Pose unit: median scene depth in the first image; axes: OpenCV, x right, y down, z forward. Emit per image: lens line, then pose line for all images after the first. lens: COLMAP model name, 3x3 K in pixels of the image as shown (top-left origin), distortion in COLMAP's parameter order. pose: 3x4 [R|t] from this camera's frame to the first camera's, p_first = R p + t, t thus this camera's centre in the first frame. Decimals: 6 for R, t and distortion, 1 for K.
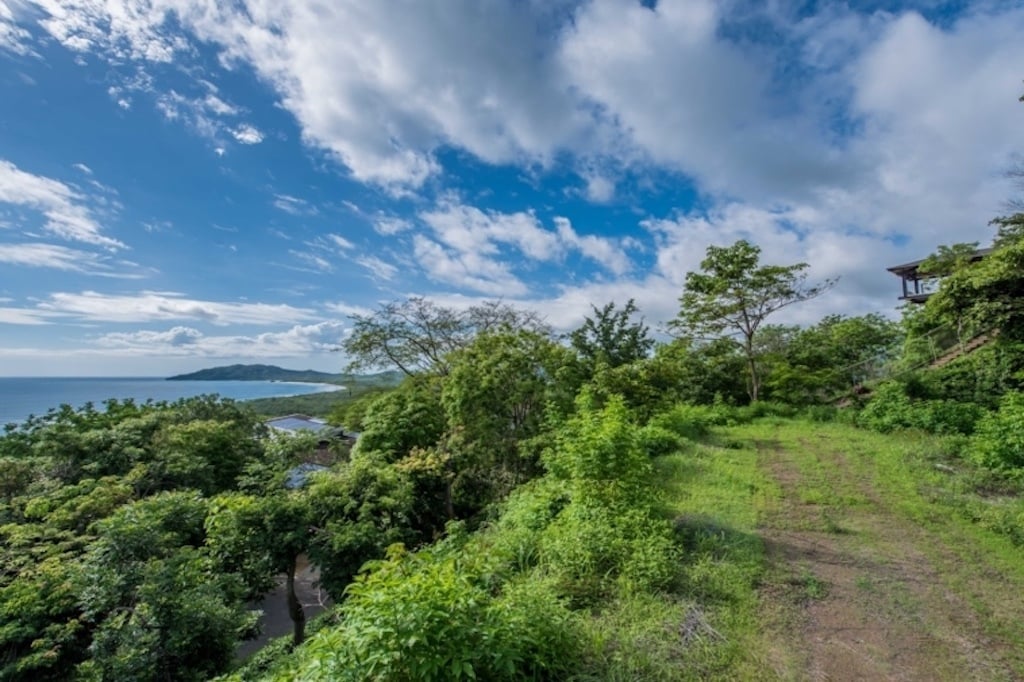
lens RADIAL K [[446.4, 0, 511.3], [0, 446.4, 336.4], [0, 0, 1]] dist [-0.019817, -0.000766]
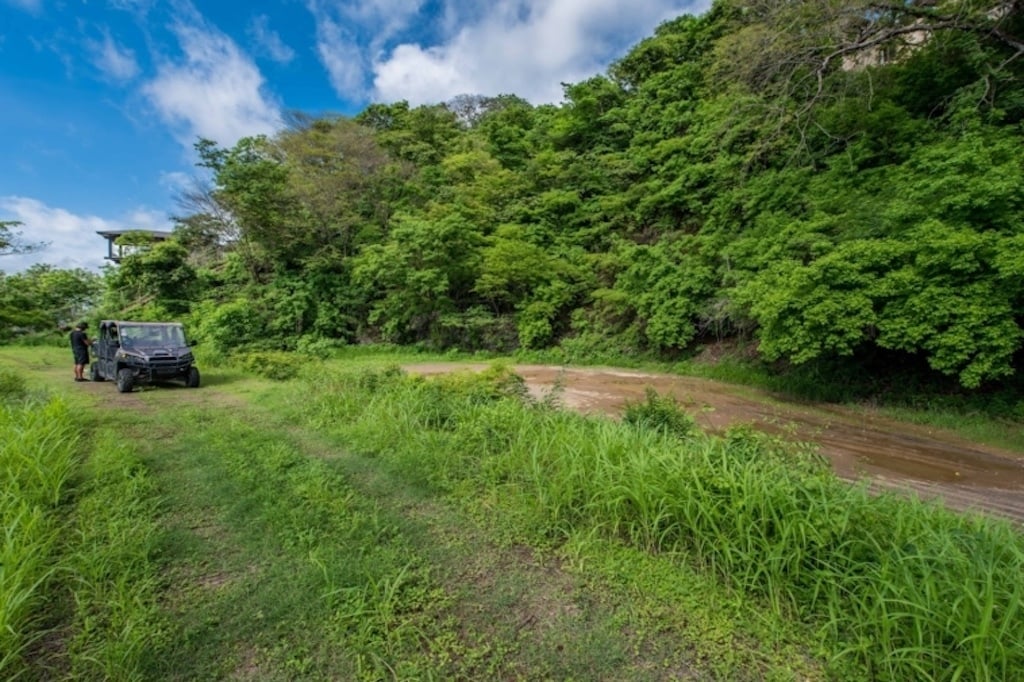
lens RADIAL K [[446.4, 0, 511.3], [0, 446.4, 336.4], [0, 0, 1]] dist [-0.019817, -0.000766]
pose [[0.110836, -0.020615, 0.993625, -0.284955], [-0.084077, 0.996006, 0.030043, -0.001691], [-0.990276, -0.086871, 0.108660, -0.370621]]
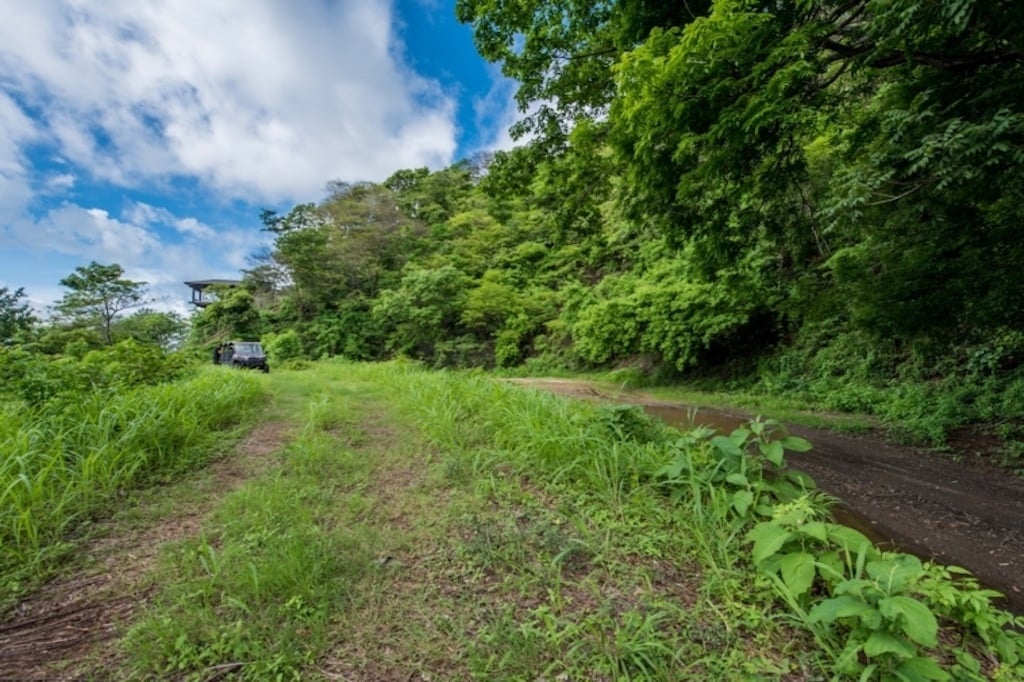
lens RADIAL K [[461.9, 0, 510.4], [0, 461.9, 329.3], [0, 0, 1]] dist [-0.014182, -0.000196]
pose [[0.214783, 0.060748, 0.974771, -0.601201], [-0.068790, 0.996526, -0.046947, 0.006302], [-0.974236, -0.056971, 0.218216, -0.622406]]
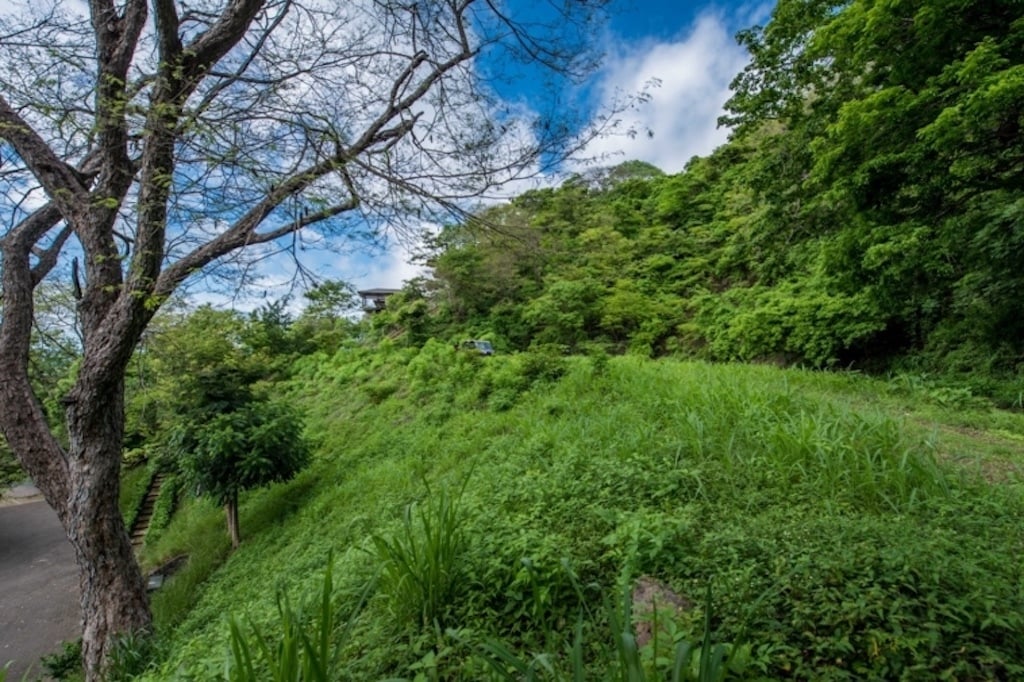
lens RADIAL K [[446.4, 0, 511.3], [0, 446.4, 336.4], [0, 0, 1]] dist [-0.019817, -0.000766]
pose [[0.398517, 0.049081, 0.915847, -0.864583], [-0.082555, 0.996433, -0.017477, 0.024026], [-0.913438, -0.068642, 0.401147, -0.519281]]
